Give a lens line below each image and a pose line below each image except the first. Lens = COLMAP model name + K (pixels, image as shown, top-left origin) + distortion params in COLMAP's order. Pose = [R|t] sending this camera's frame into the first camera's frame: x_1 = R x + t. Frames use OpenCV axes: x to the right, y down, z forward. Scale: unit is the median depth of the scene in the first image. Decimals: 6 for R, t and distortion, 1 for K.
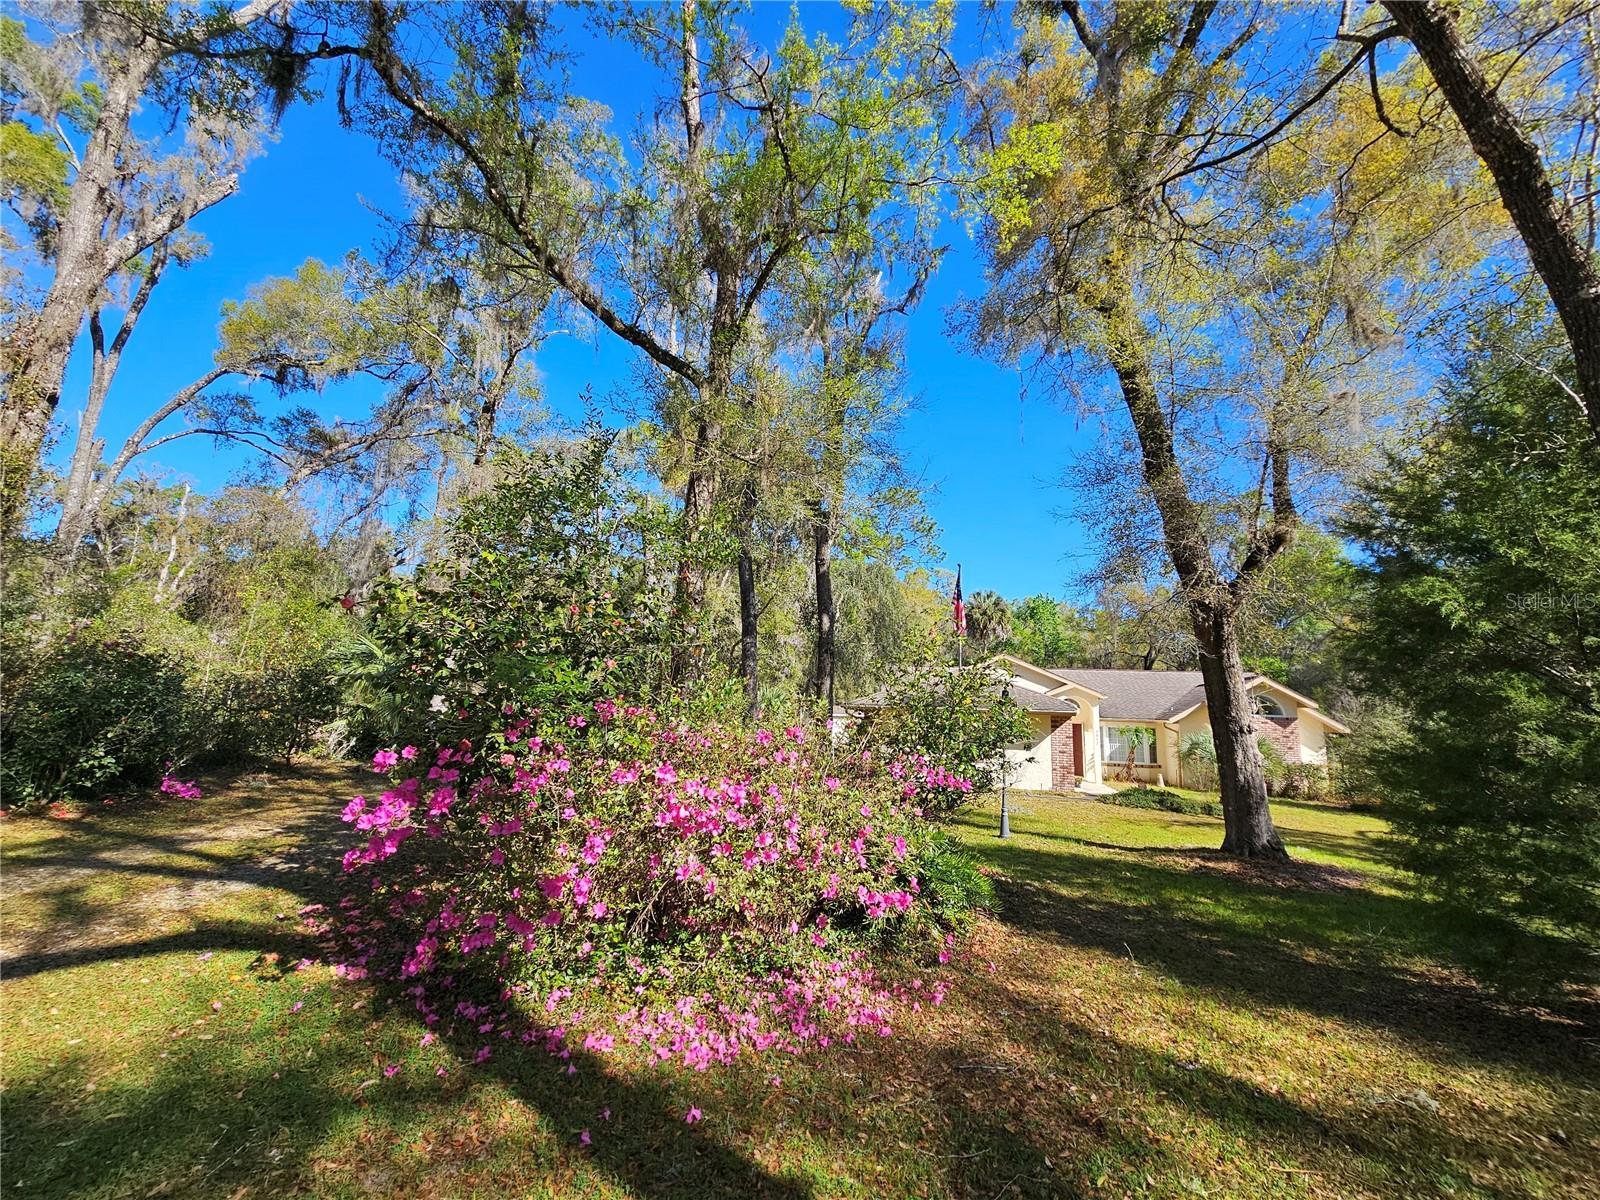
lens RADIAL K [[650.3, 0, 799.3], [0, 650.3, 597.4], [0, 0, 1]] dist [0.000728, -0.000255]
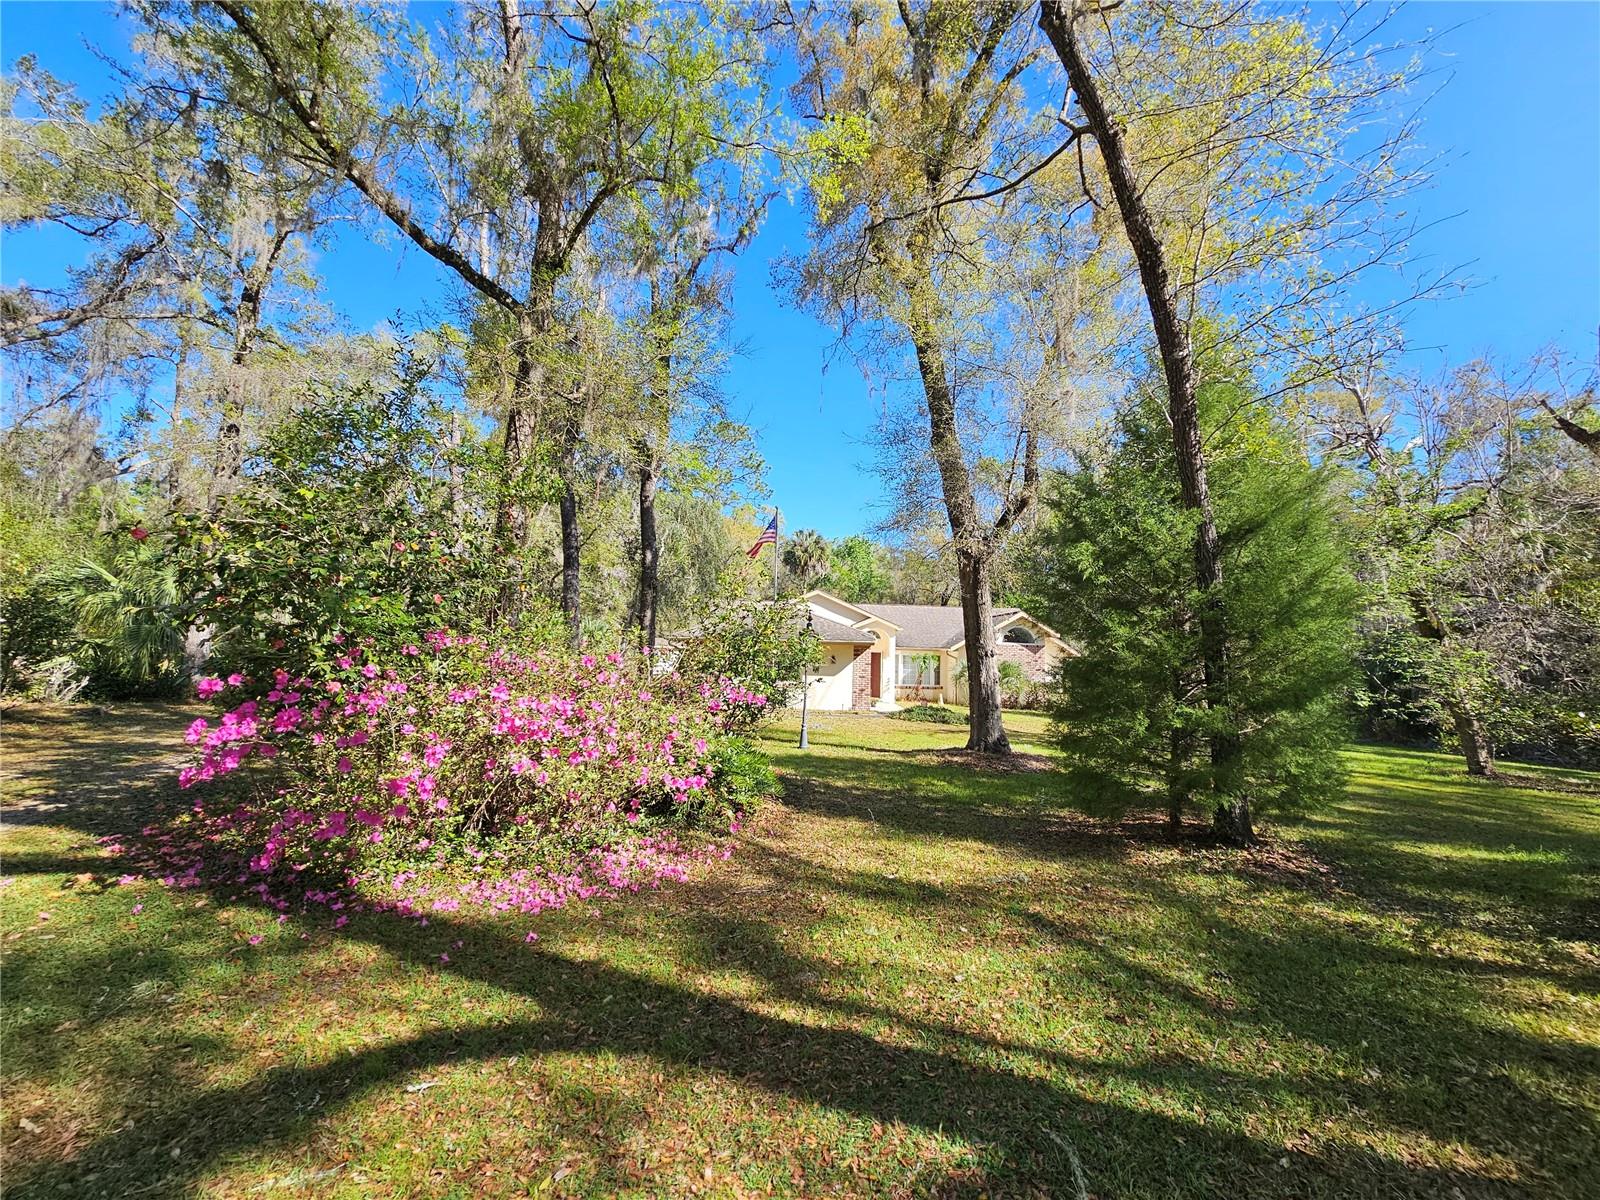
lens RADIAL K [[650.3, 0, 799.3], [0, 650.3, 597.4], [0, 0, 1]] dist [0.000728, -0.000255]
pose [[0.965416, 0.011407, 0.260466, 0.004129], [-0.037999, 0.994530, 0.097289, -0.015566], [-0.257932, -0.103822, 0.960569, -0.114343]]
